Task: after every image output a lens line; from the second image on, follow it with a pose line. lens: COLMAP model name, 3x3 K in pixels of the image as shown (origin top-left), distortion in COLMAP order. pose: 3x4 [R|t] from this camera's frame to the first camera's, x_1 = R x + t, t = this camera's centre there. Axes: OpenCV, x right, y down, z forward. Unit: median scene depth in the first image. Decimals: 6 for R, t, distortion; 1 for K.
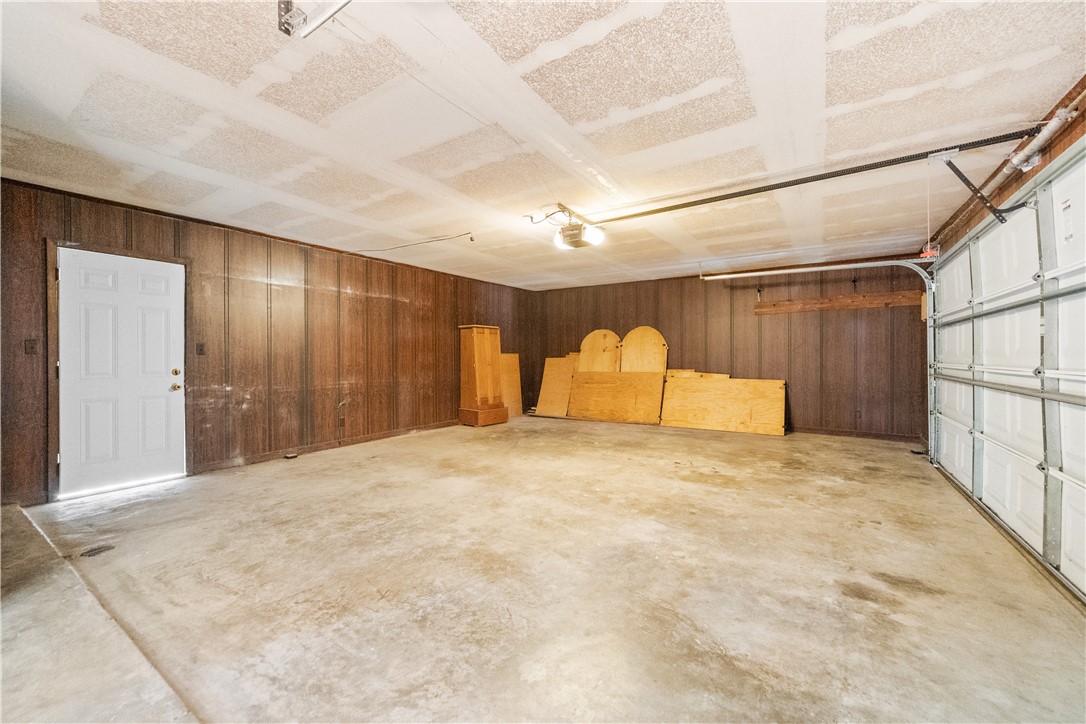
lens RADIAL K [[432.8, 0, 544.5], [0, 432.8, 357.2], [0, 0, 1]] dist [-0.015465, 0.005491]
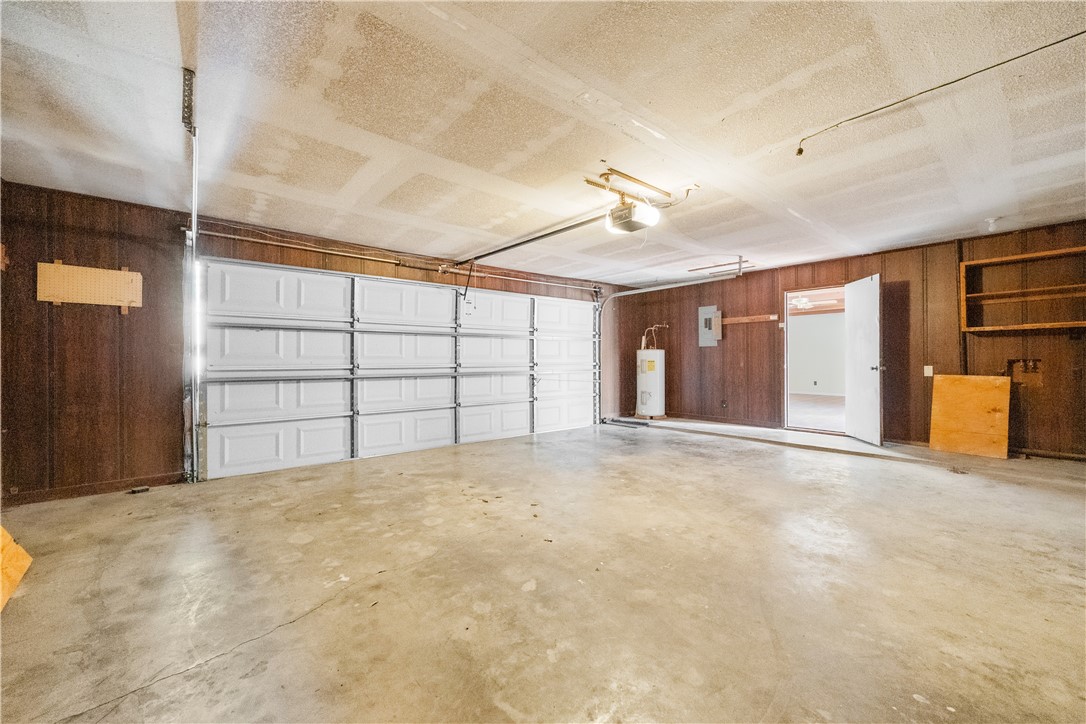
lens RADIAL K [[432.8, 0, 543.9], [0, 432.8, 360.1], [0, 0, 1]] dist [-0.015465, 0.005491]
pose [[-0.957389, 0.008610, 0.288672, -0.000525], [0.008975, 0.999960, -0.000060, 0.007492], [-0.288661, 0.002533, -0.957428, 1.974855]]
